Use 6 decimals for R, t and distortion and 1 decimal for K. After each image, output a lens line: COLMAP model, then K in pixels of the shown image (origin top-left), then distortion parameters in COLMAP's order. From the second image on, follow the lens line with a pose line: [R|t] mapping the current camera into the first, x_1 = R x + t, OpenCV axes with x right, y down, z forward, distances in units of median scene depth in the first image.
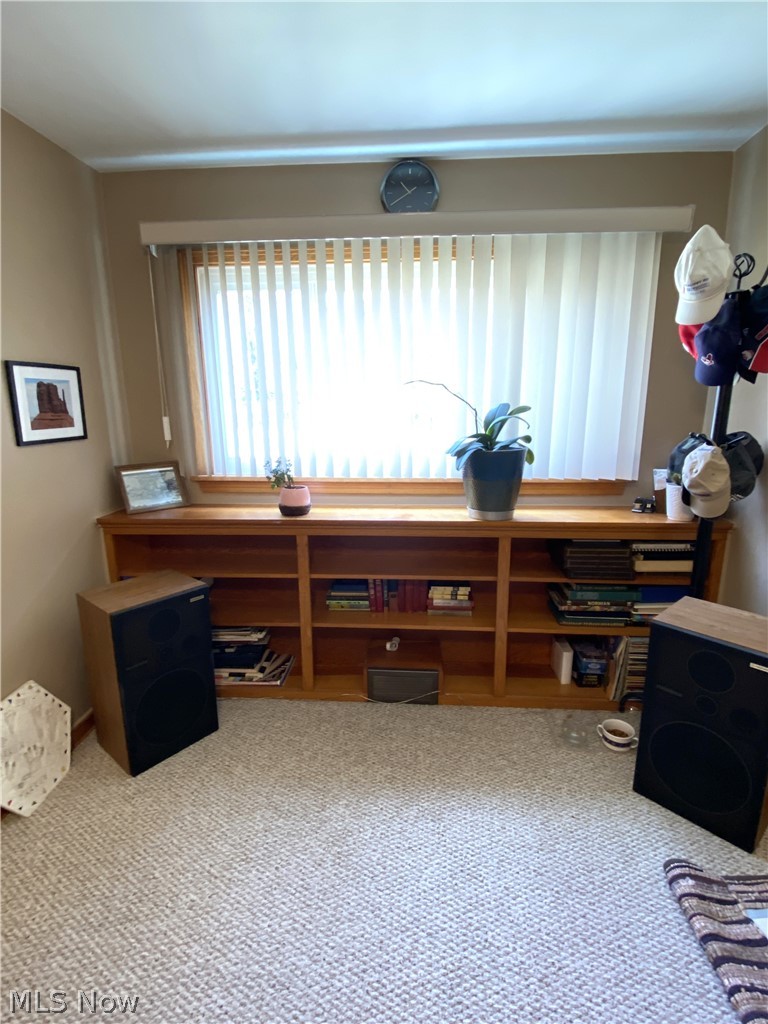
lens RADIAL K [[509.9, 0, 377.7], [0, 509.9, 515.2], [0, 0, 1]] dist [0.017659, -0.000080]
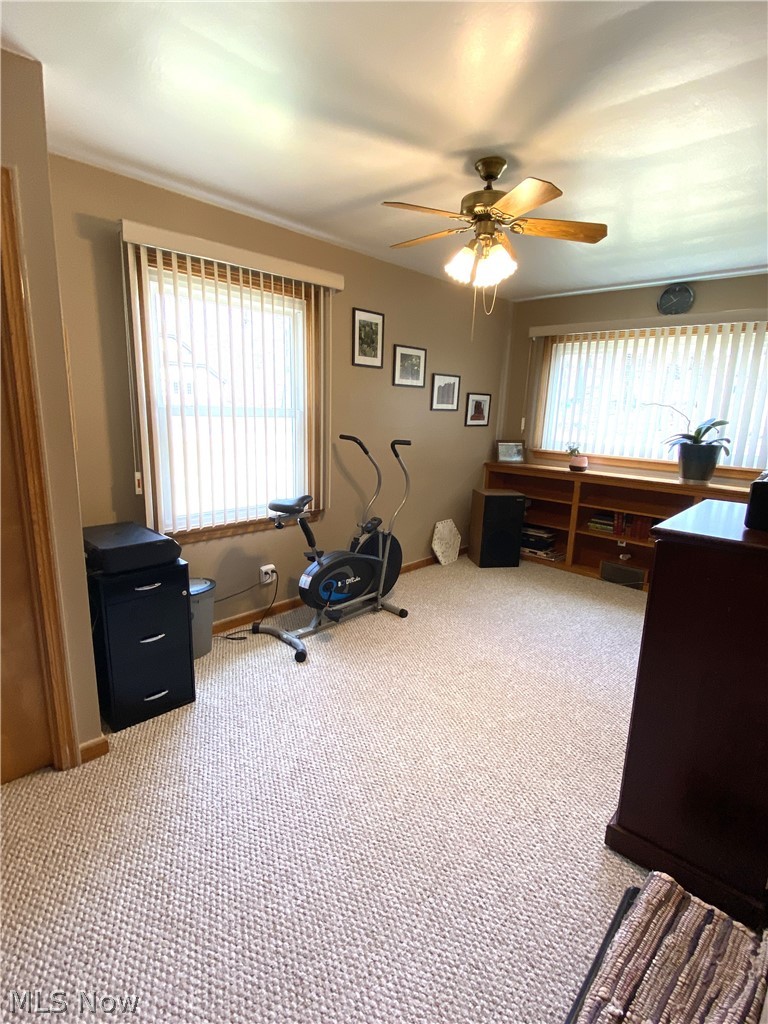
lens RADIAL K [[509.9, 0, 377.7], [0, 509.9, 515.2], [0, 0, 1]] dist [0.017659, -0.000080]
pose [[0.777142, 0.162904, -0.607876, 0.459244], [-0.183032, 0.982669, 0.029346, 0.246241], [0.602121, 0.088455, 0.793490, -0.984001]]
